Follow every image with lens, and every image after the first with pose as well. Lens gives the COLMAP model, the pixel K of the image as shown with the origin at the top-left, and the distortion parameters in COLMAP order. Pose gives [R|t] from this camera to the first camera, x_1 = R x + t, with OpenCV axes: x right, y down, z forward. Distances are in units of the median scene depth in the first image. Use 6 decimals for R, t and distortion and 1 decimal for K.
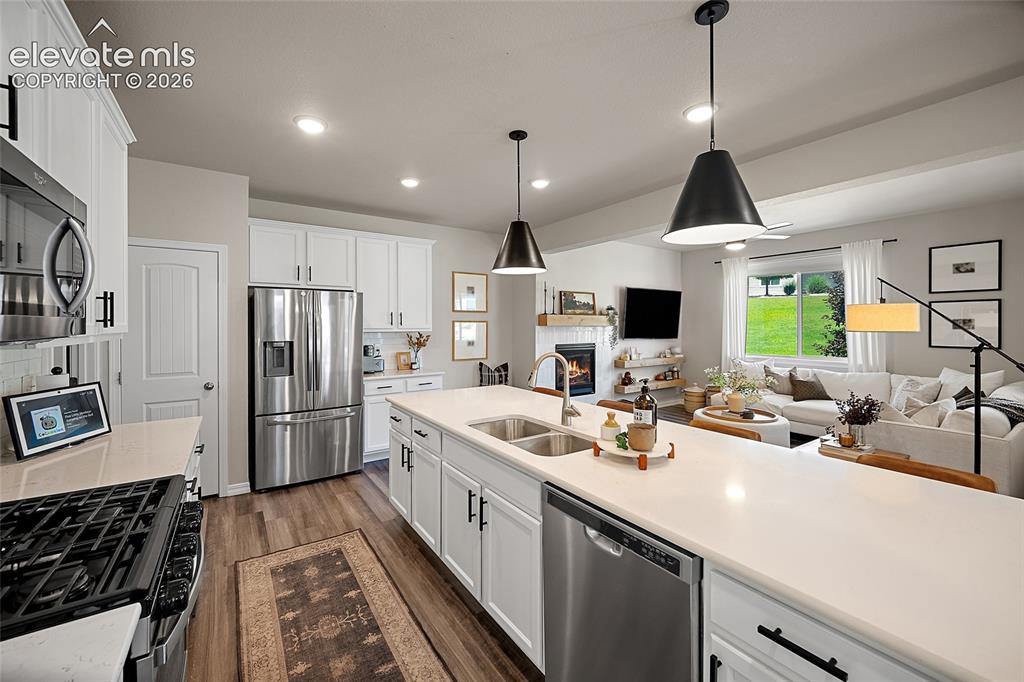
lens RADIAL K [[408.4, 0, 506.8], [0, 408.4, 328.2], [0, 0, 1]] dist [-0.001254, -0.001807]
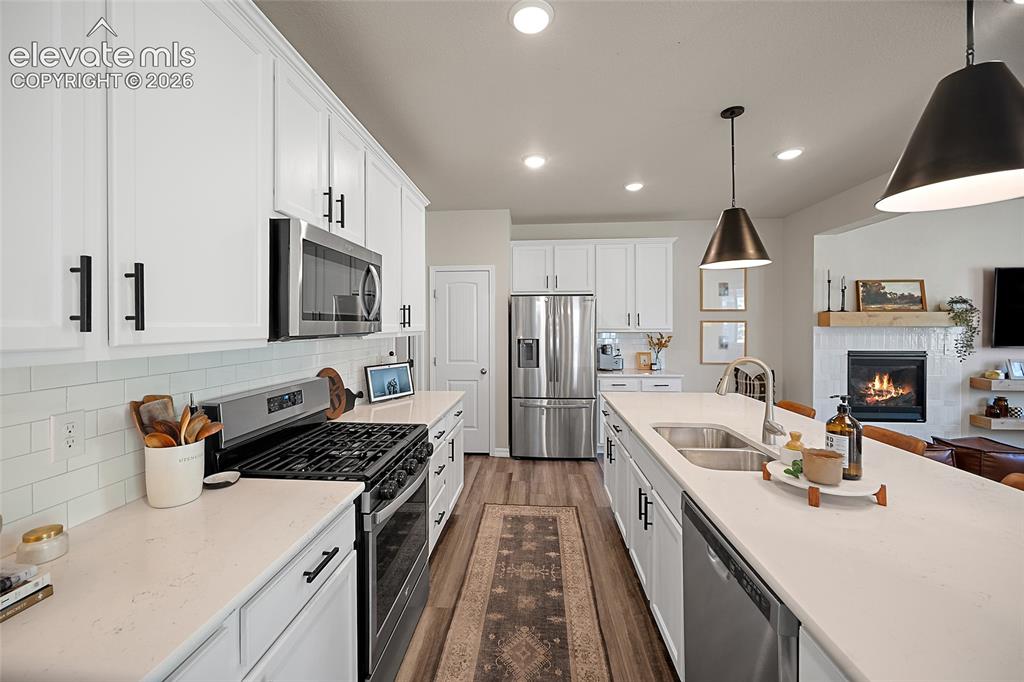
lens RADIAL K [[408.4, 0, 506.8], [0, 408.4, 330.2], [0, 0, 1]] dist [-0.001254, -0.001807]
pose [[0.781690, 0.005971, -0.623639, 0.201683], [-0.003913, 0.999981, 0.004670, -0.000105], [0.623655, -0.001210, 0.781699, -0.000887]]
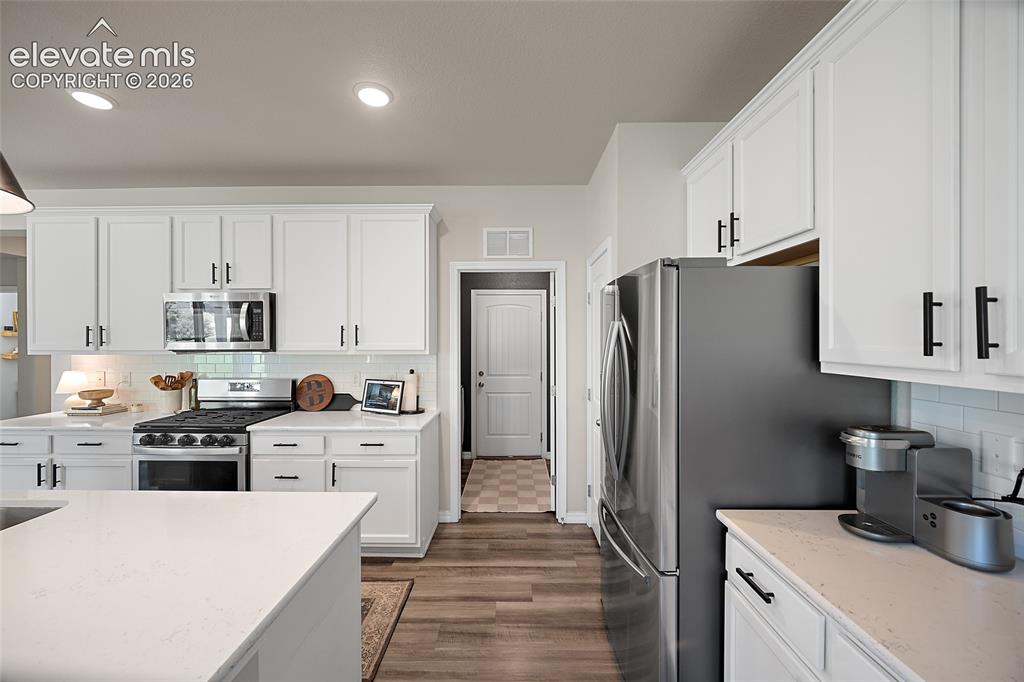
lens RADIAL K [[408.4, 0, 508.2], [0, 408.4, 343.2], [0, 0, 1]] dist [-0.001254, -0.001807]
pose [[-0.585667, 0.008671, -0.810506, 0.008345], [-0.001133, 0.999933, 0.011516, -0.020600], [0.810551, 0.007663, -0.585618, 1.612165]]
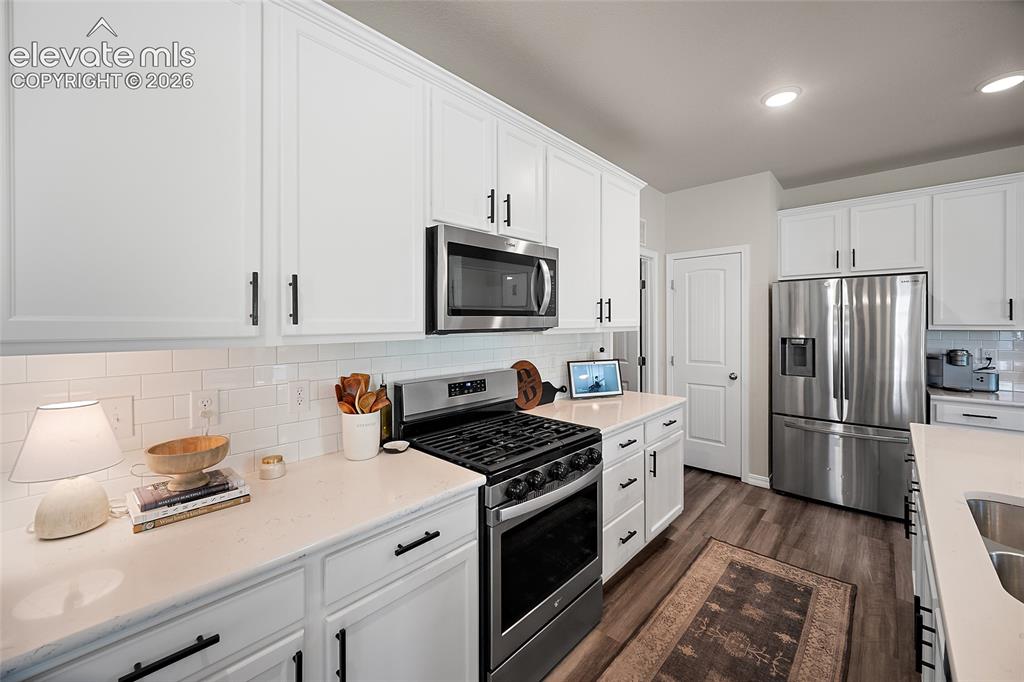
lens RADIAL K [[408.4, 0, 507.4], [0, 408.4, 327.5], [0, 0, 1]] dist [-0.001254, -0.001807]
pose [[0.218273, 0.012118, -0.975812, 0.252008], [-0.003807, 0.999926, 0.011566, 0.000283], [0.975880, 0.001191, 0.218303, 0.205713]]
